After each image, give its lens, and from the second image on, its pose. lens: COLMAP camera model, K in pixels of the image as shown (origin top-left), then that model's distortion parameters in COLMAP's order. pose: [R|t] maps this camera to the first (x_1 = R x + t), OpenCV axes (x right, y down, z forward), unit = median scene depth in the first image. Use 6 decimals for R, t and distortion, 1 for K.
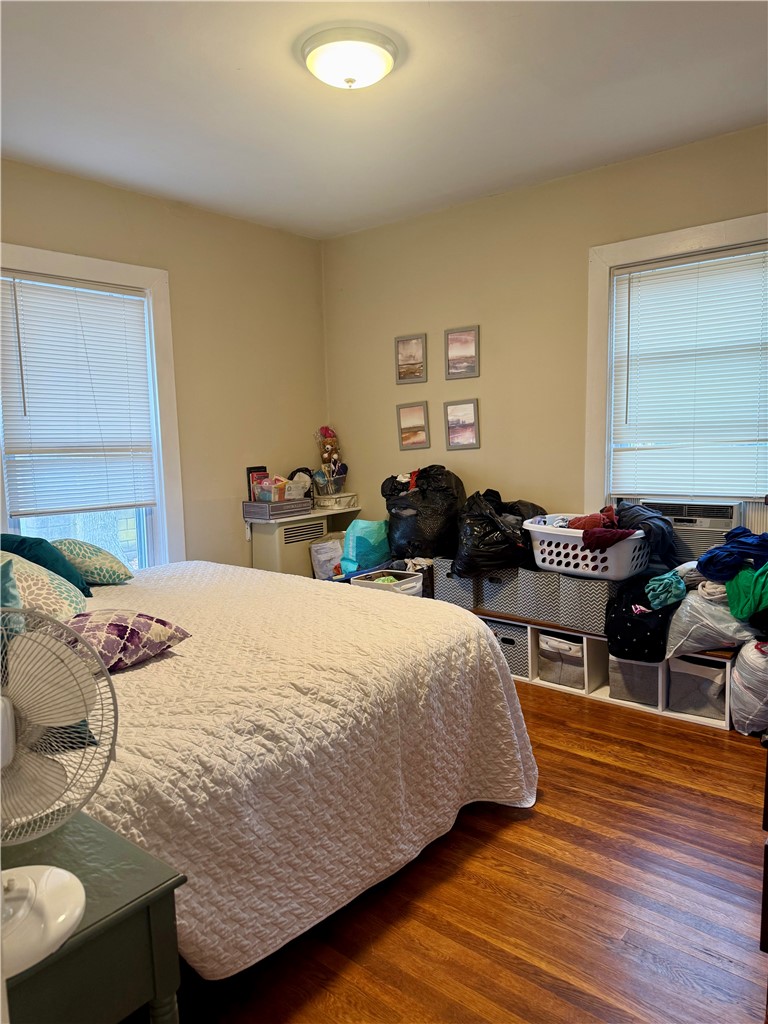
lens RADIAL K [[721.6, 0, 383.7], [0, 721.6, 512.3], [0, 0, 1]] dist [0.070534, -0.092086]
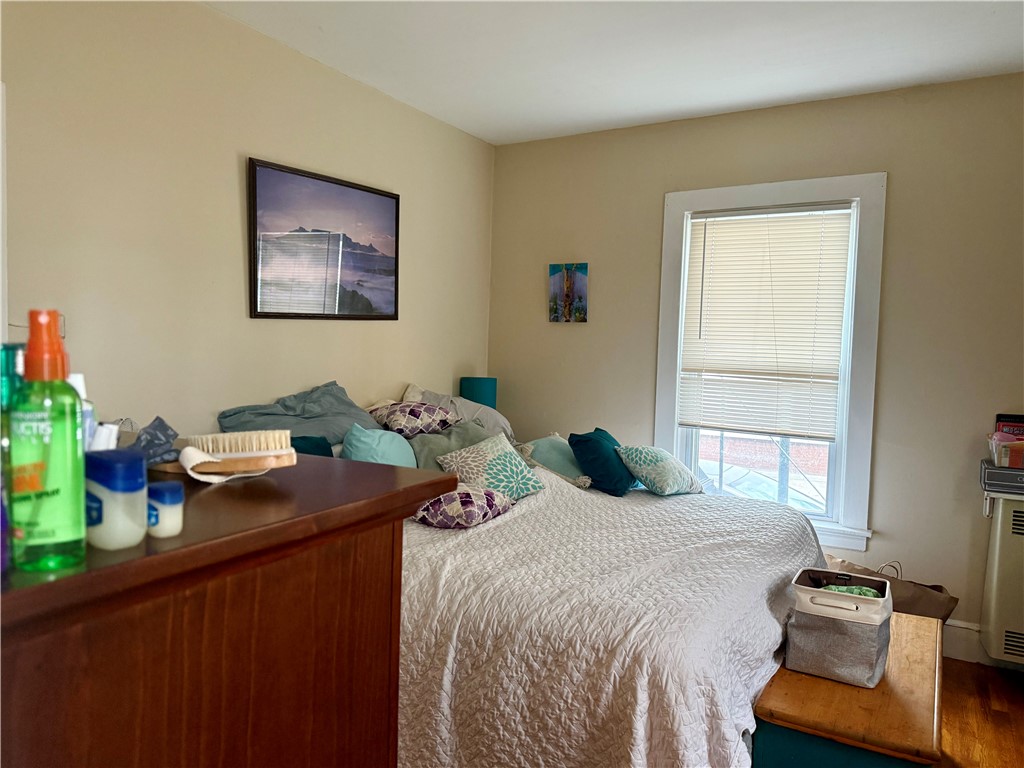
lens RADIAL K [[721.6, 0, 512.2], [0, 721.6, 390.3], [0, 0, 1]] dist [0.070534, -0.092086]
pose [[0.163759, 0.084637, -0.982863, 0.531436], [-0.147963, 0.987150, 0.060353, -0.072980], [0.975341, 0.135544, 0.174178, 0.500006]]
